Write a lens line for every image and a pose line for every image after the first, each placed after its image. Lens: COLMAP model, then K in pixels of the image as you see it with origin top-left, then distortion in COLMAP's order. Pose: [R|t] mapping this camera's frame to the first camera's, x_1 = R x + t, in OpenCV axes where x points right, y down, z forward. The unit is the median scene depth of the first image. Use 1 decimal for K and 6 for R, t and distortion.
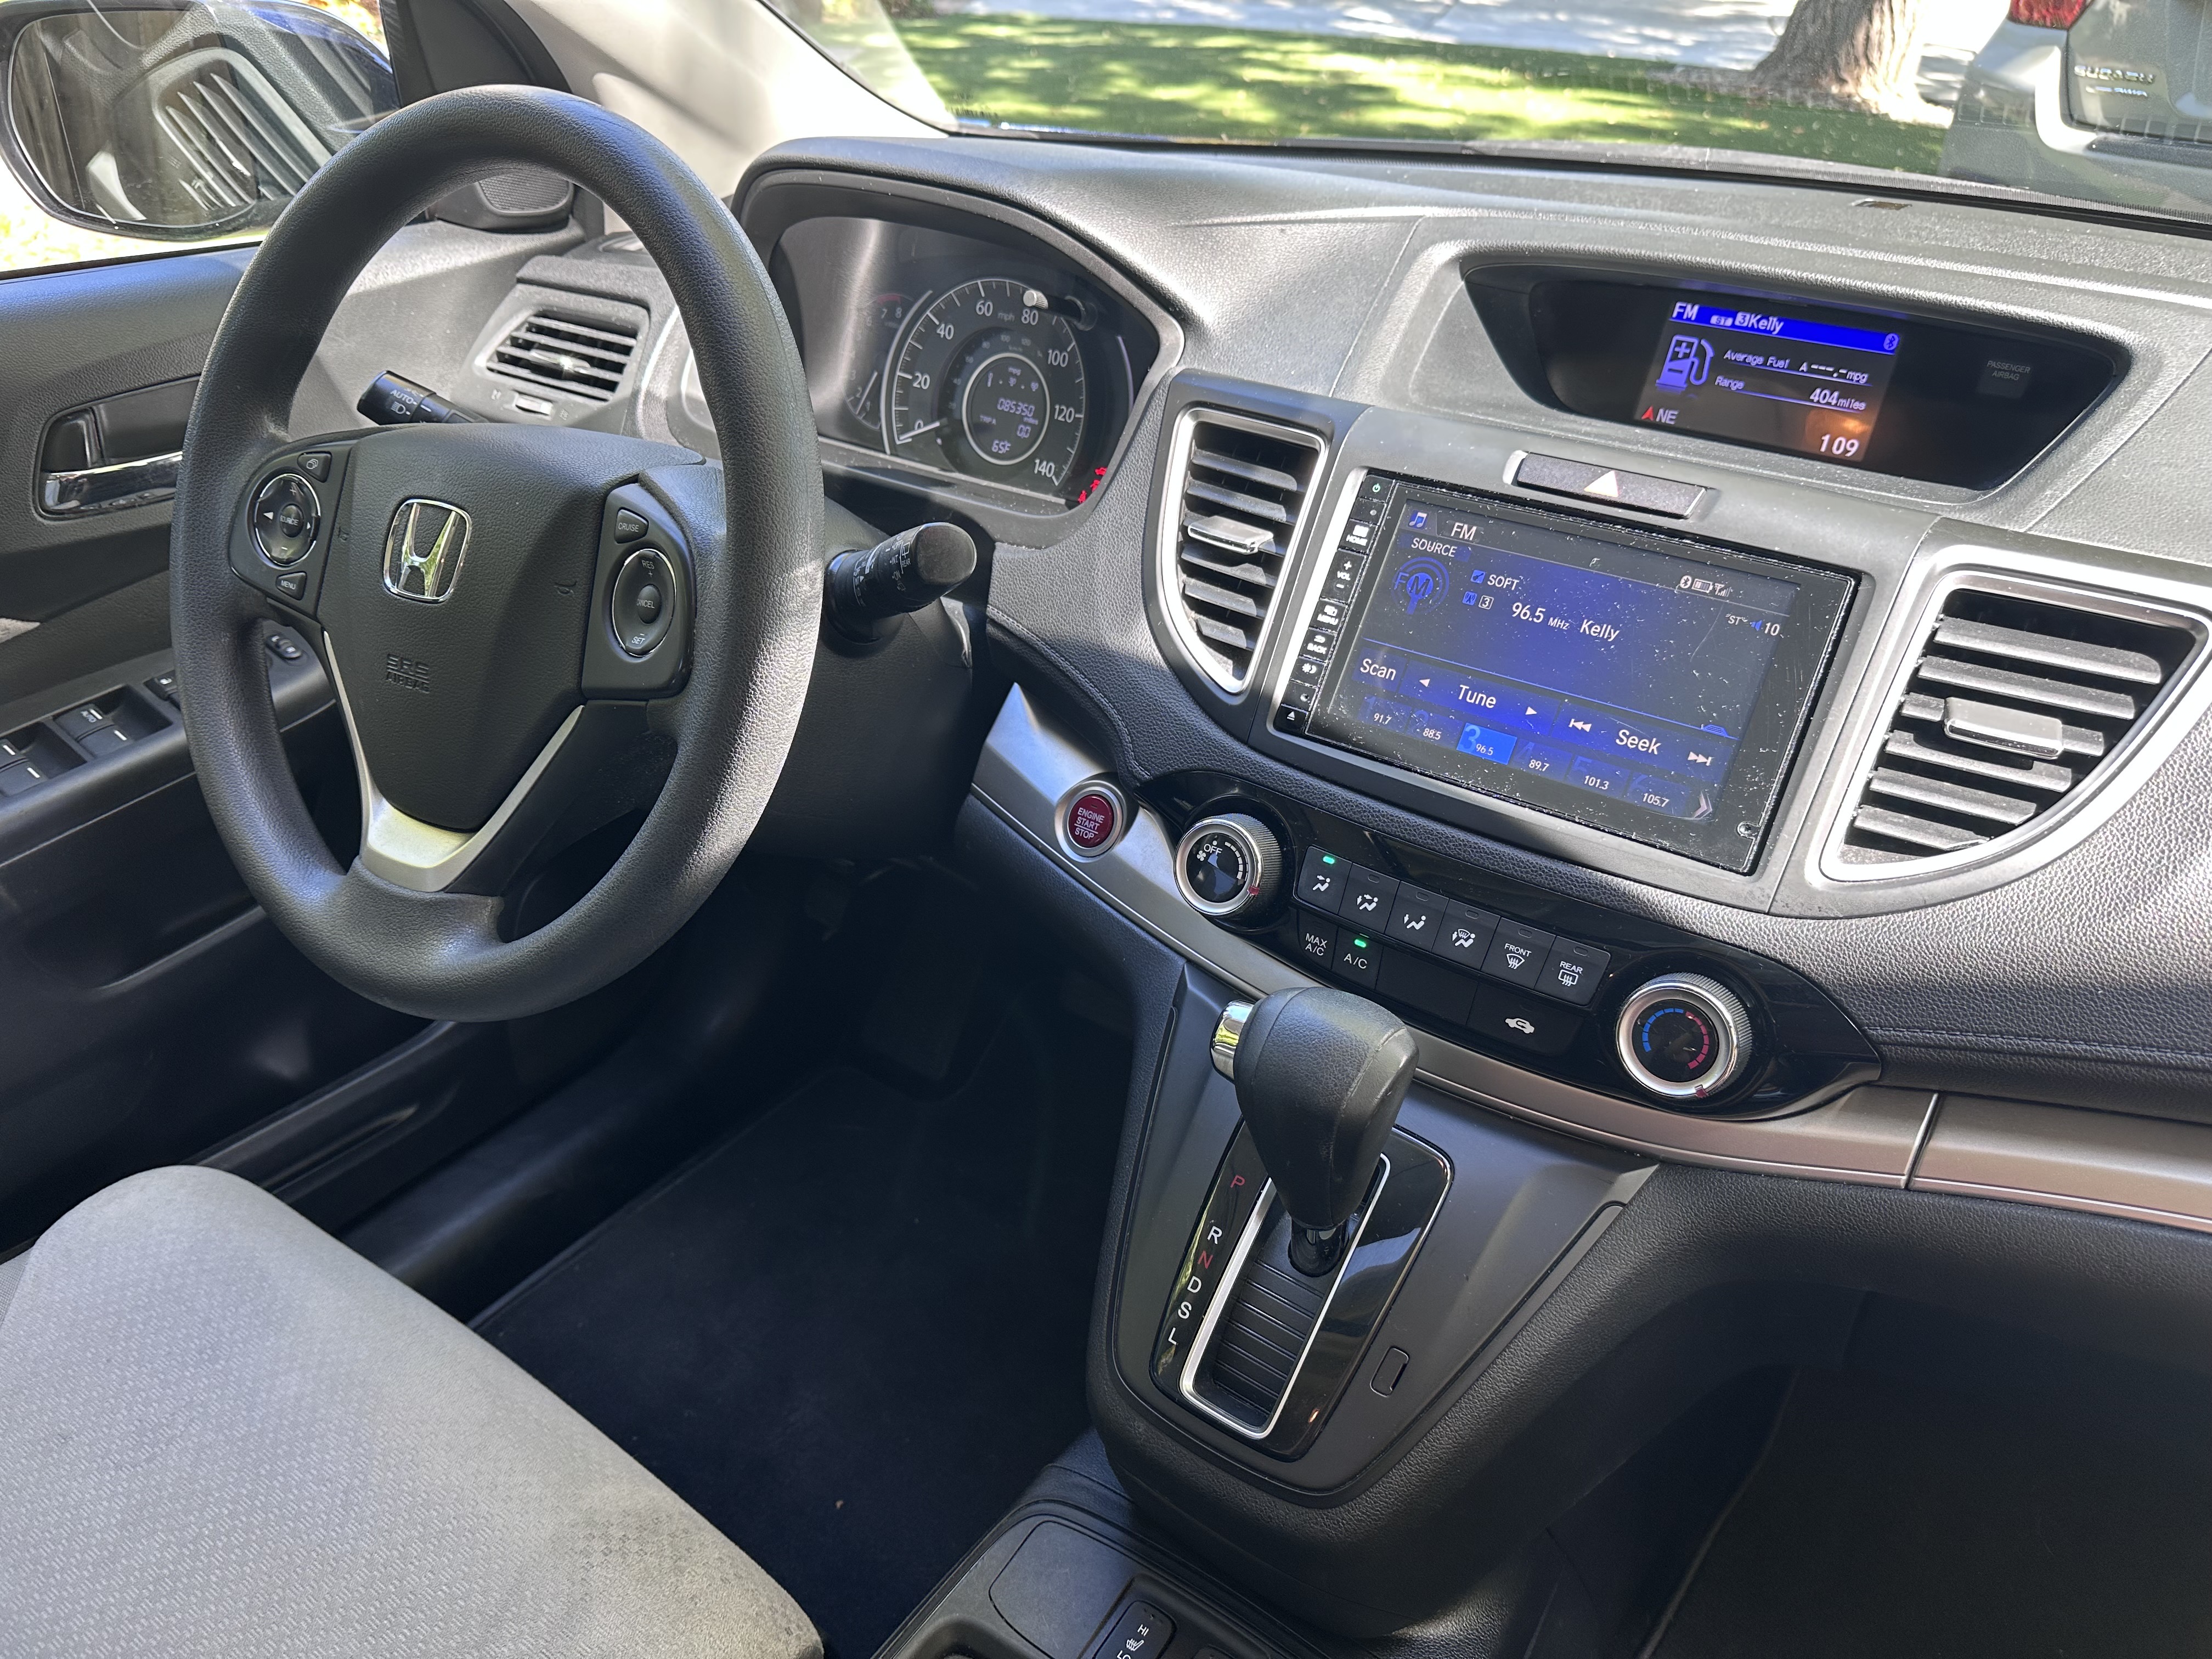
lens RADIAL K [[1529.2, 0, 1117.3], [0, 1529.2, 790.7], [0, 0, 1]] dist [0.033184, -0.045723]
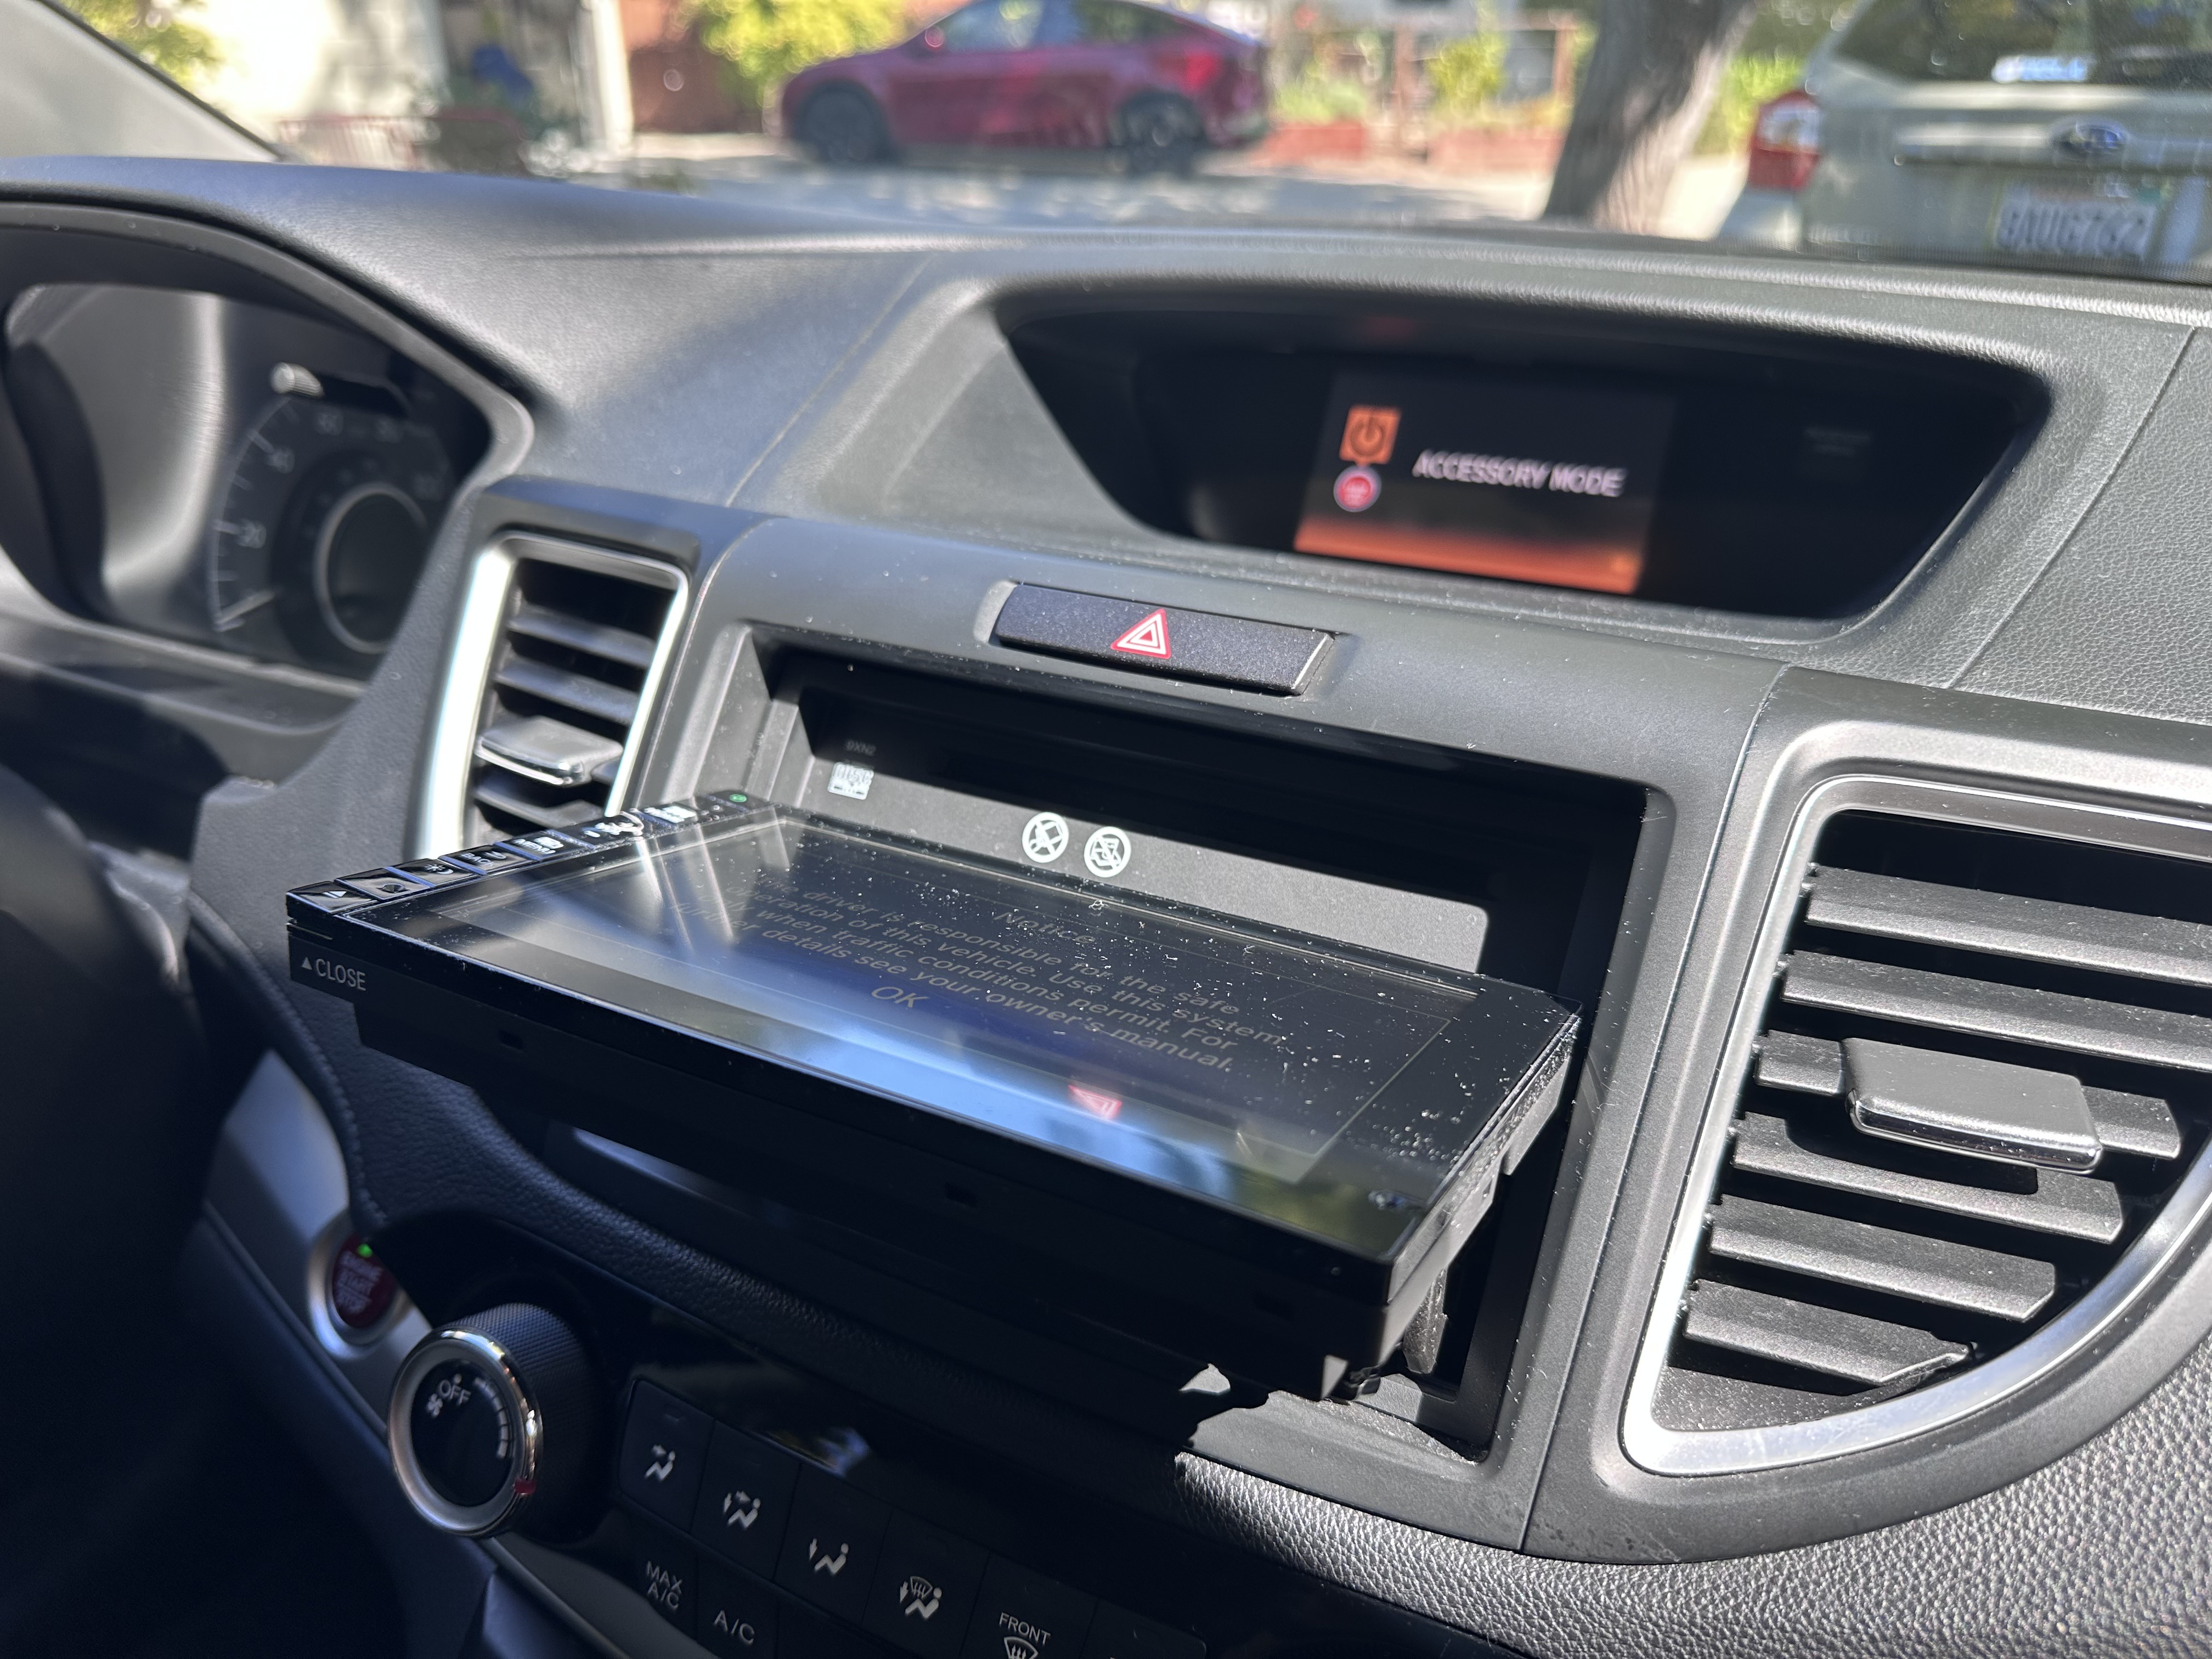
lens RADIAL K [[1529.2, 0, 1124.9], [0, 1529.2, 848.4], [0, 0, 1]] dist [0.033184, -0.045723]
pose [[0.991035, -0.057987, 0.120366, 0.255368], [0.068065, 0.994356, -0.081381, -0.092356], [-0.114968, 0.088844, 0.989388, 0.529897]]
